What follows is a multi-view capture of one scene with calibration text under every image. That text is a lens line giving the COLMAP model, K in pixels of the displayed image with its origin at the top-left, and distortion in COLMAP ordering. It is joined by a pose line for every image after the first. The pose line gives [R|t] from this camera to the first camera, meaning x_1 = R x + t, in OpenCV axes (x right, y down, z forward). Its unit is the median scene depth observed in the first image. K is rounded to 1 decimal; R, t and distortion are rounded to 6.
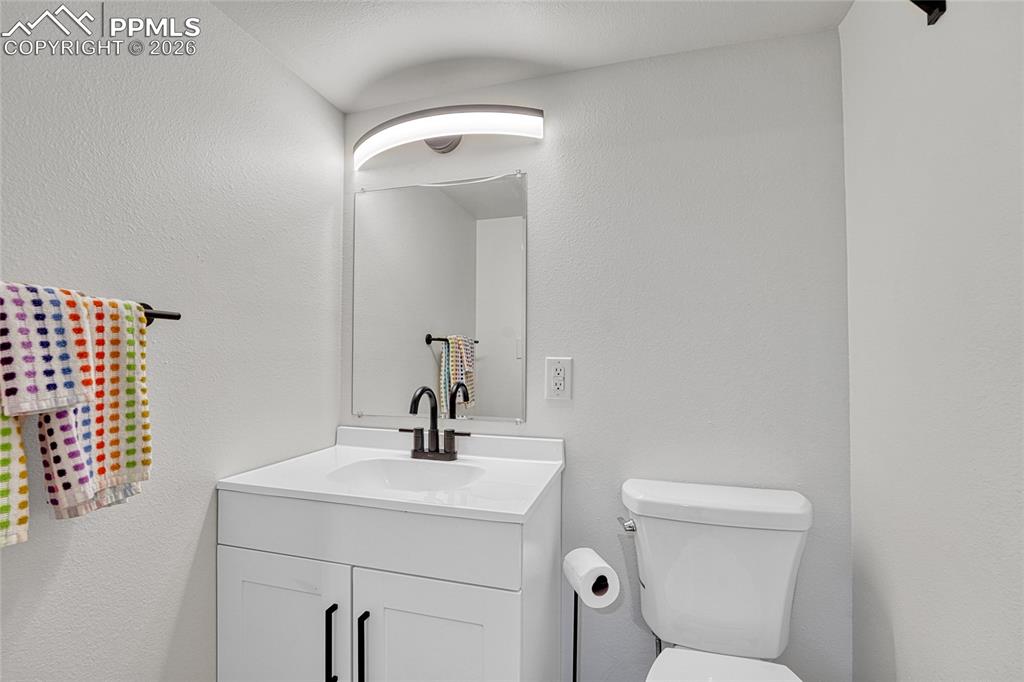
lens RADIAL K [[453.1, 0, 511.9], [0, 453.1, 343.0], [0, 0, 1]] dist [-0.000811, -0.000336]
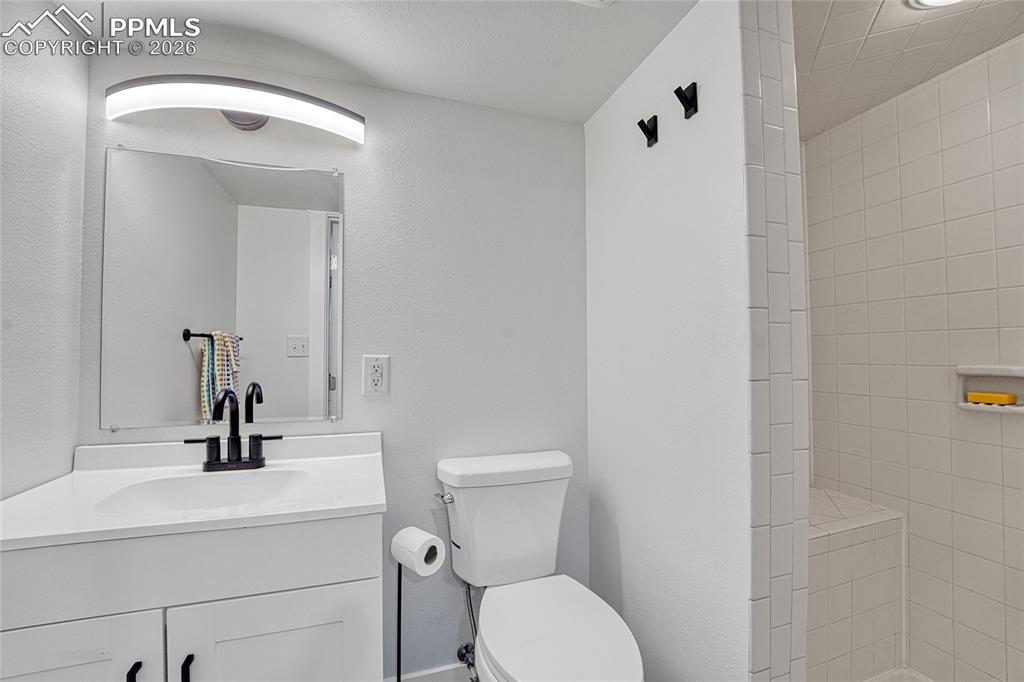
lens RADIAL K [[414.5, 0, 509.0], [0, 414.5, 343.2], [0, 0, 1]] dist [-0.009895, 0.000164]
pose [[0.836307, 0.009244, 0.548184, -0.166867], [-0.011355, 0.999935, 0.000463, 0.000112], [-0.548144, -0.006612, 0.836358, 0.021491]]
